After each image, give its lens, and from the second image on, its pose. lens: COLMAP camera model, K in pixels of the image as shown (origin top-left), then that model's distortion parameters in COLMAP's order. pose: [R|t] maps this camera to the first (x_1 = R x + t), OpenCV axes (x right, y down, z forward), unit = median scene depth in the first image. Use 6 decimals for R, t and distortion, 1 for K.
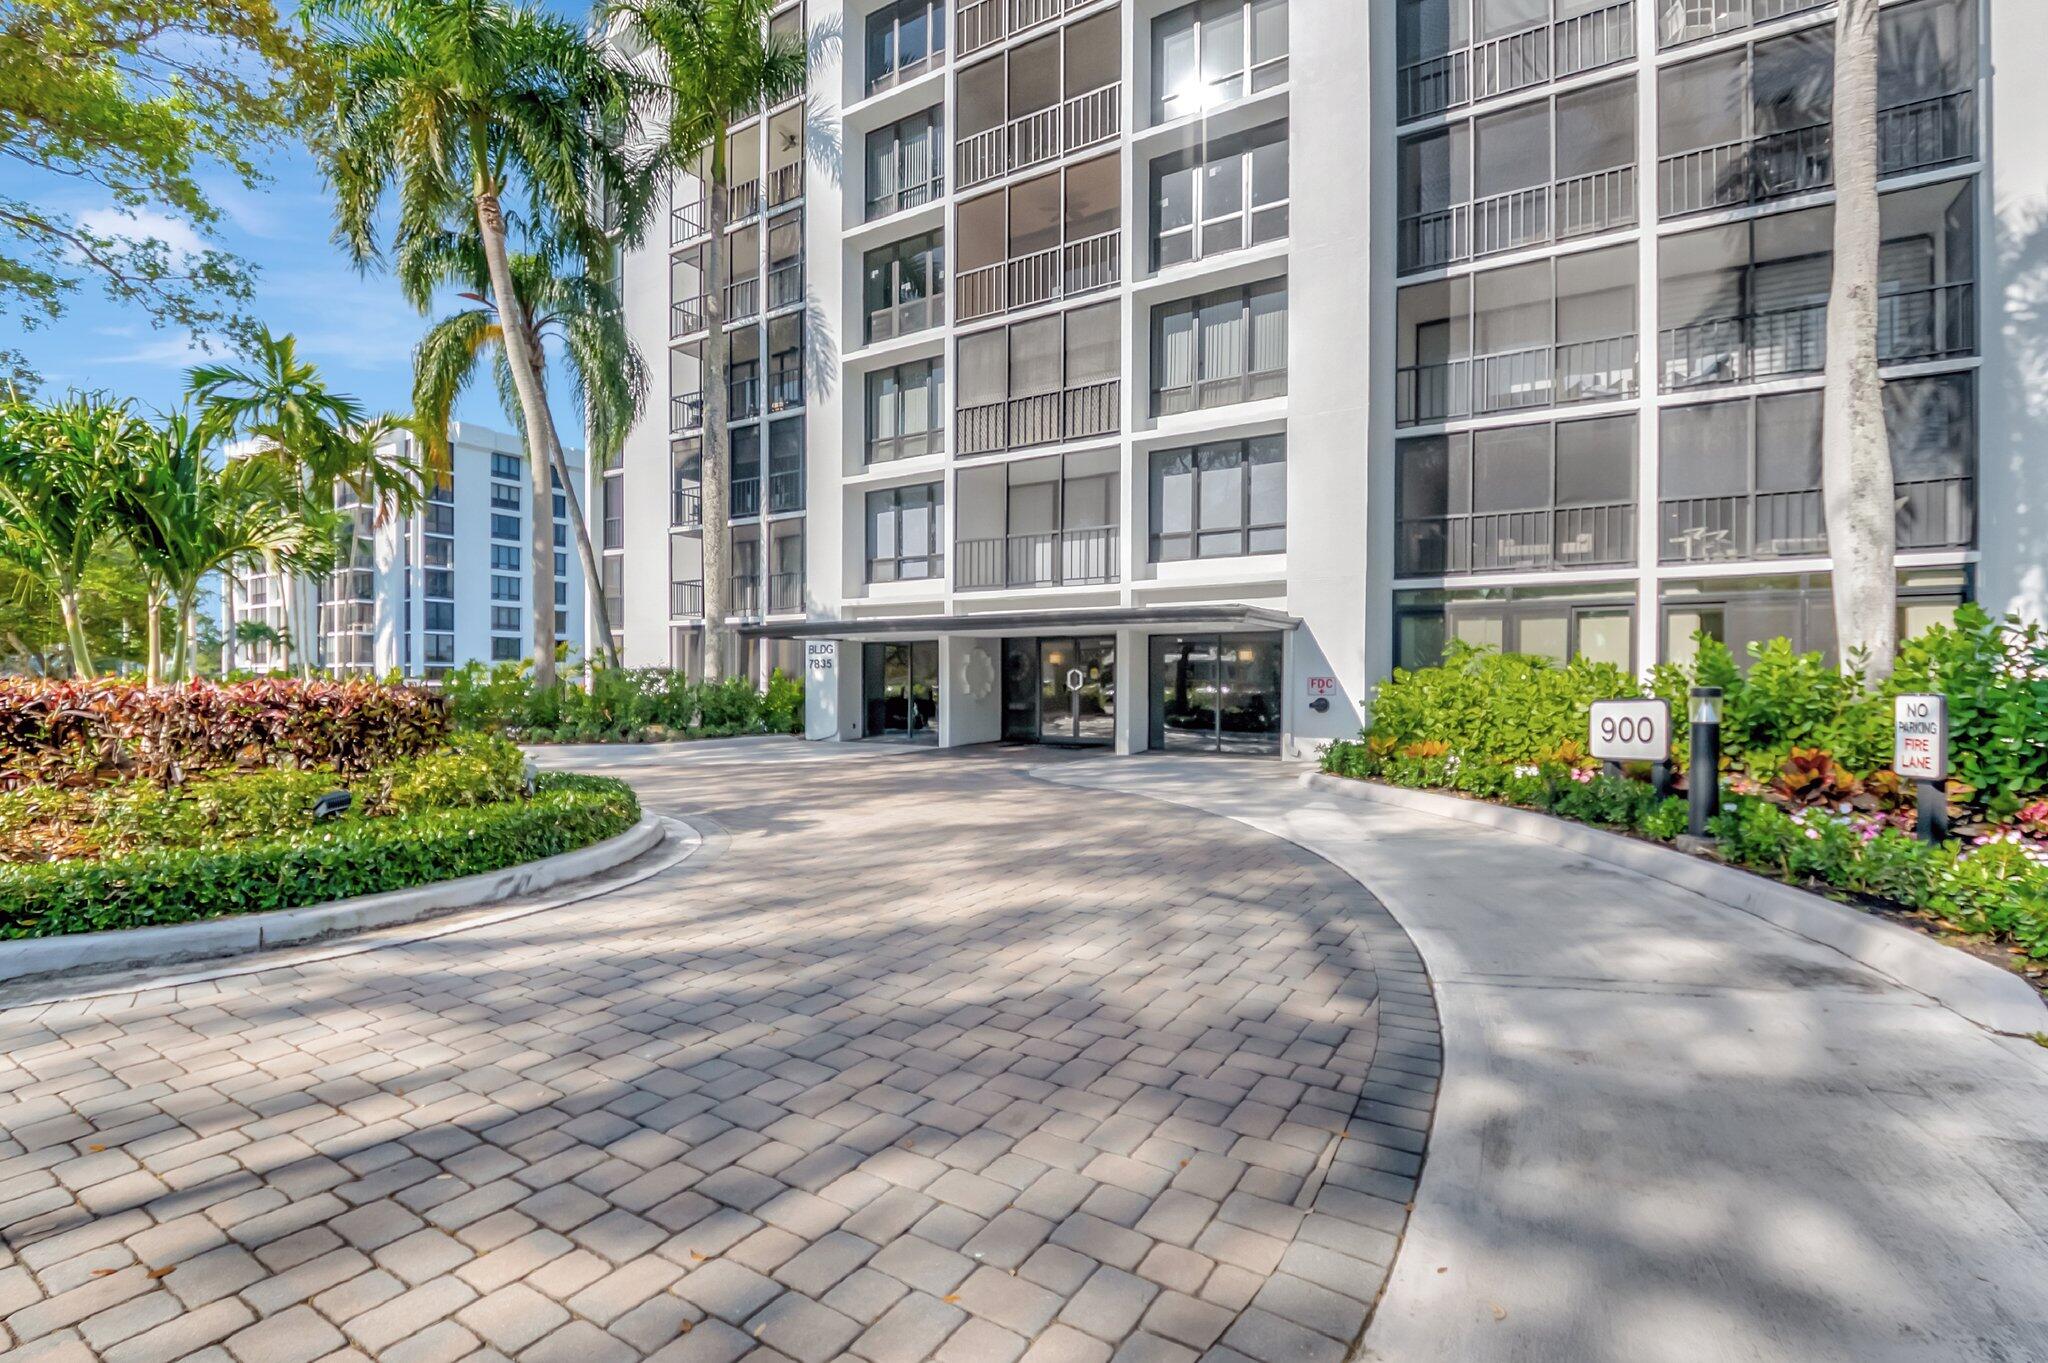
lens RADIAL K [[927.0, 0, 1025.1], [0, 927.0, 702.5], [0, 0, 1]] dist [0.008851, -0.022631]
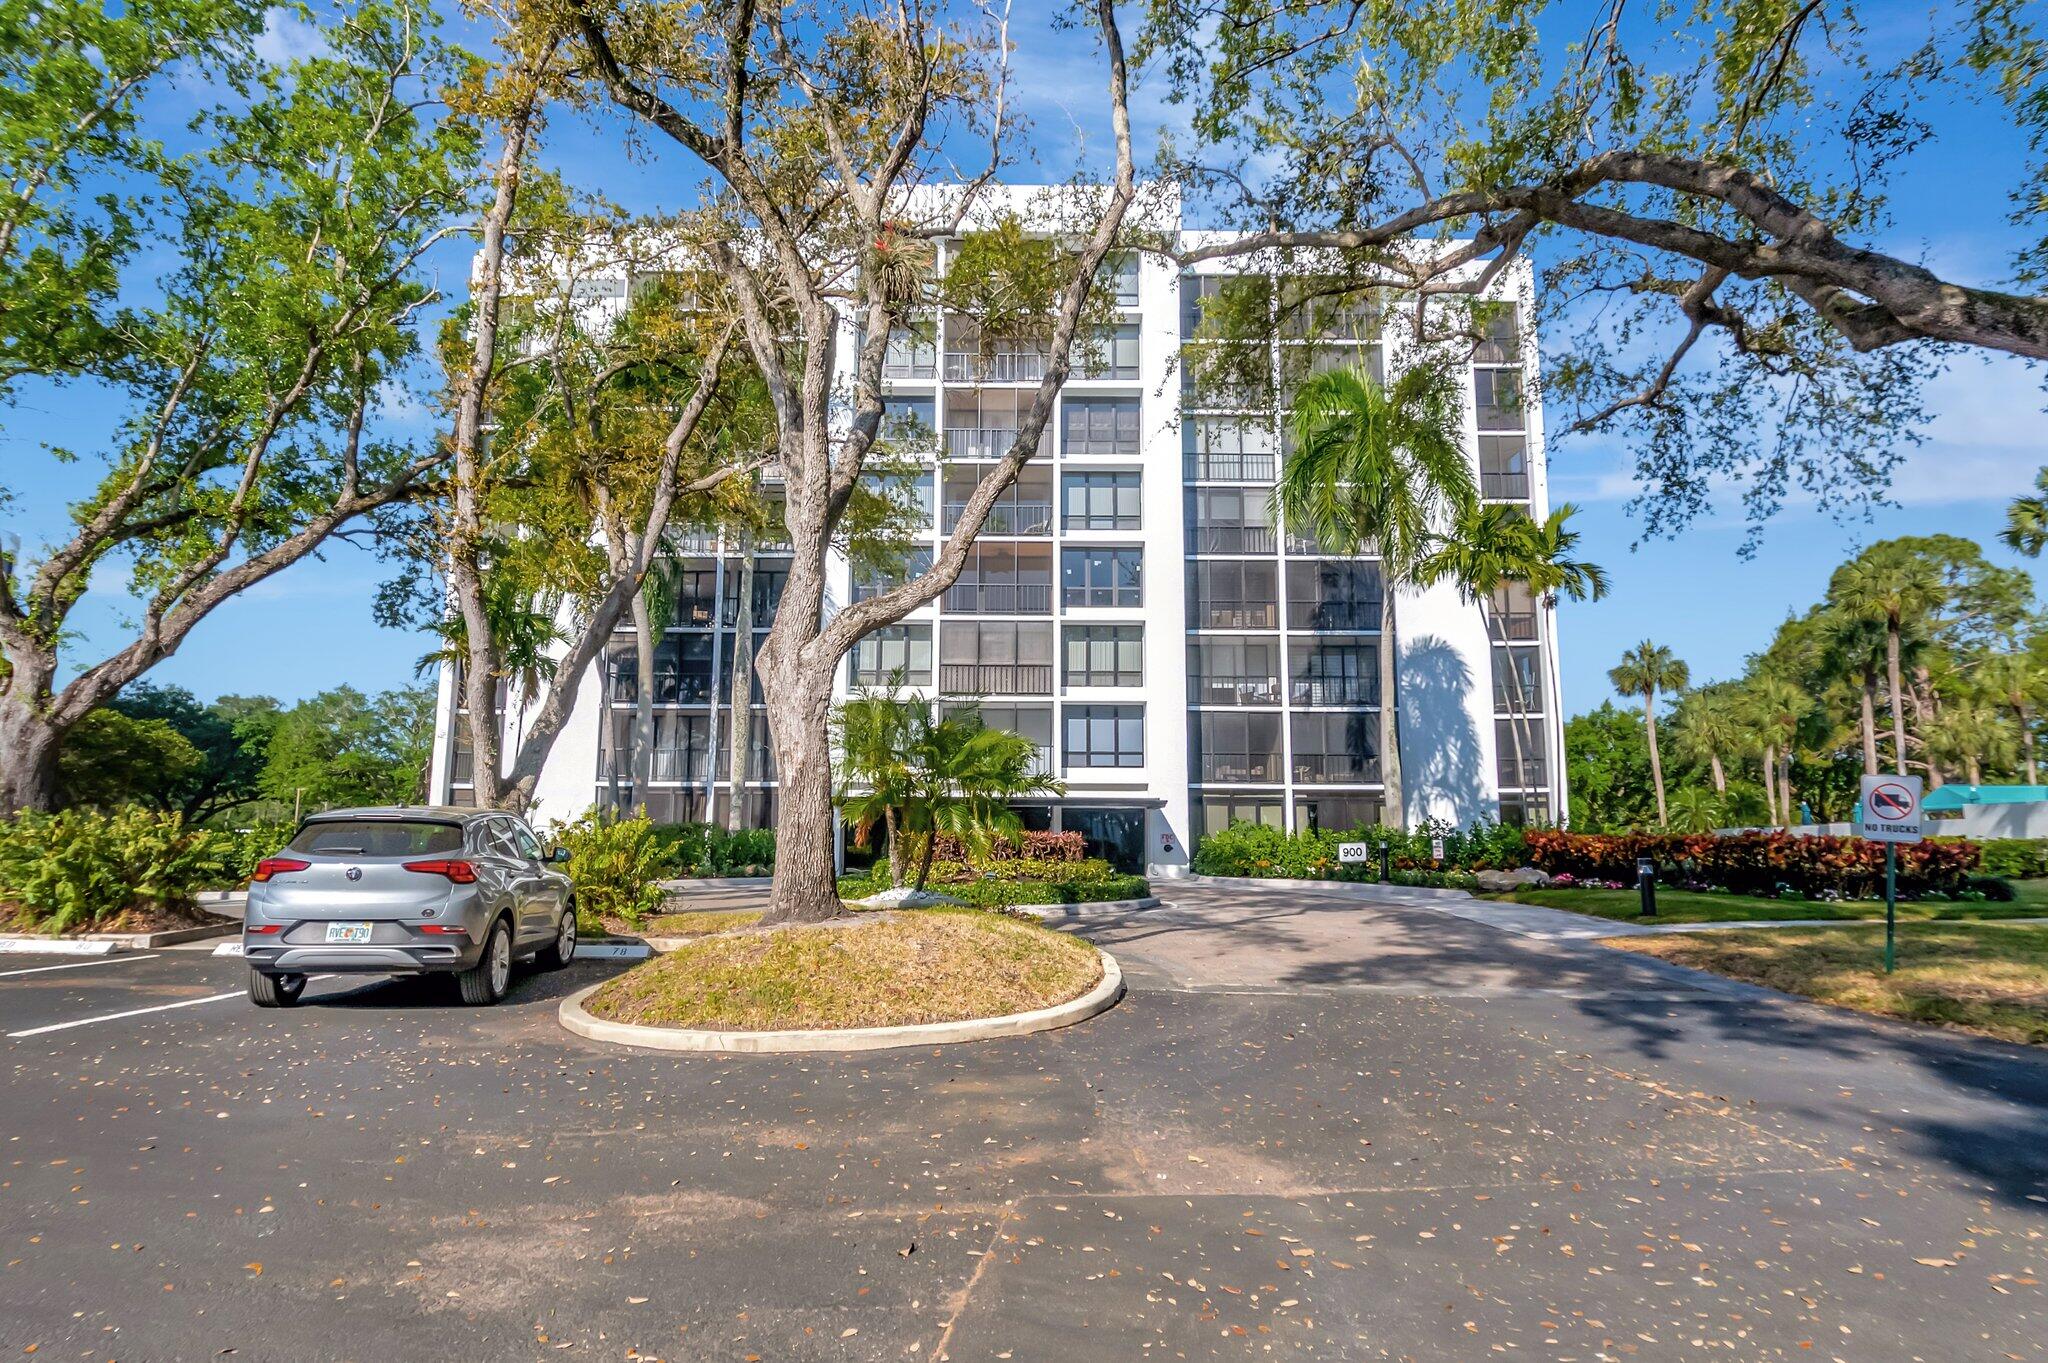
lens RADIAL K [[1131.9, 0, 1027.0], [0, 1131.9, 693.6], [0, 0, 1]] dist [0.005778, -0.023534]
pose [[0.838532, 0.071104, 0.540193, -1.225903], [0.008954, 0.989516, -0.144147, 0.021012], [-0.544779, 0.125709, 0.829104, -0.851369]]
